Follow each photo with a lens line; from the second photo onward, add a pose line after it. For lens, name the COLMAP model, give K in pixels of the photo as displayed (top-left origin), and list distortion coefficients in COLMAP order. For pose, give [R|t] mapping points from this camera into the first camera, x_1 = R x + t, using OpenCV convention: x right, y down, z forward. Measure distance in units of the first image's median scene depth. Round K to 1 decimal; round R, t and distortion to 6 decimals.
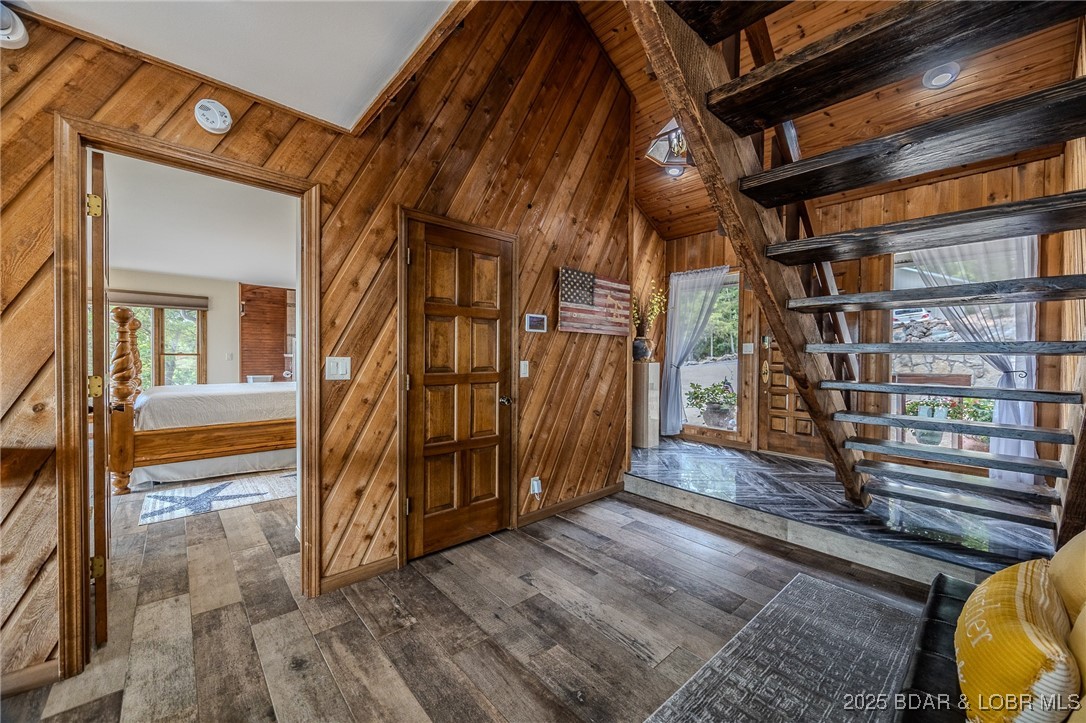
lens RADIAL K [[413.1, 0, 548.2], [0, 413.1, 360.5], [0, 0, 1]] dist [0.001689, -0.001152]
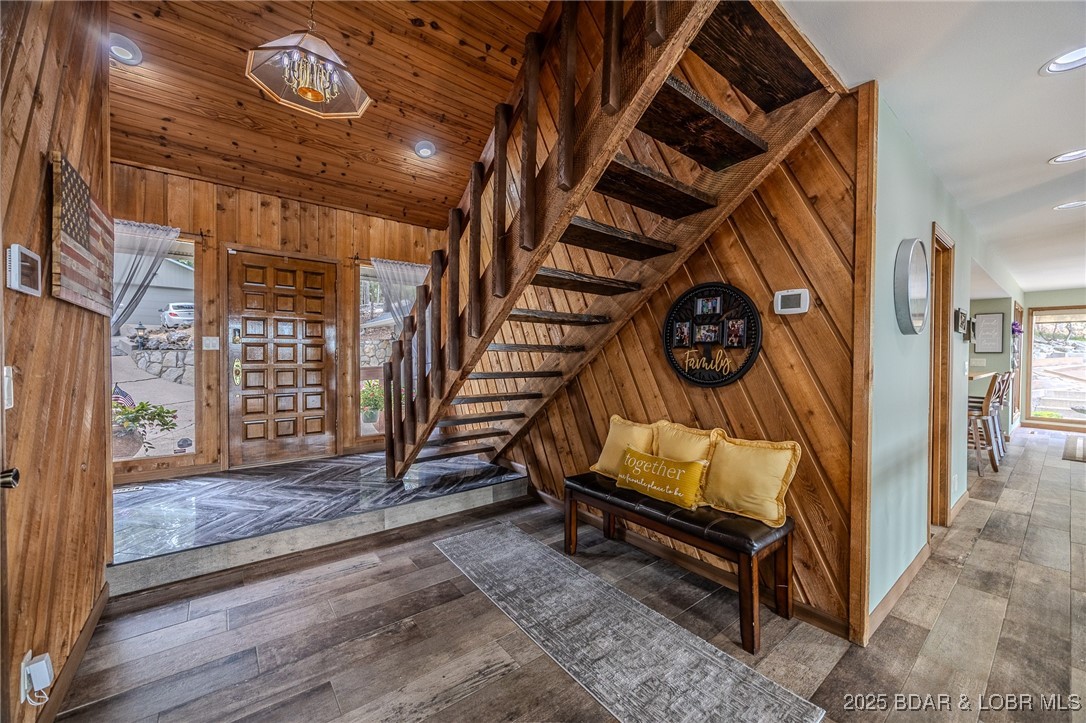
lens RADIAL K [[413.1, 0, 549.2], [0, 413.1, 363.8], [0, 0, 1]] dist [0.001689, -0.001152]
pose [[0.074386, -0.028351, 0.996826, -0.371437], [0.011224, 0.999556, 0.027591, -0.006495], [-0.997166, 0.009136, 0.074671, 0.443448]]
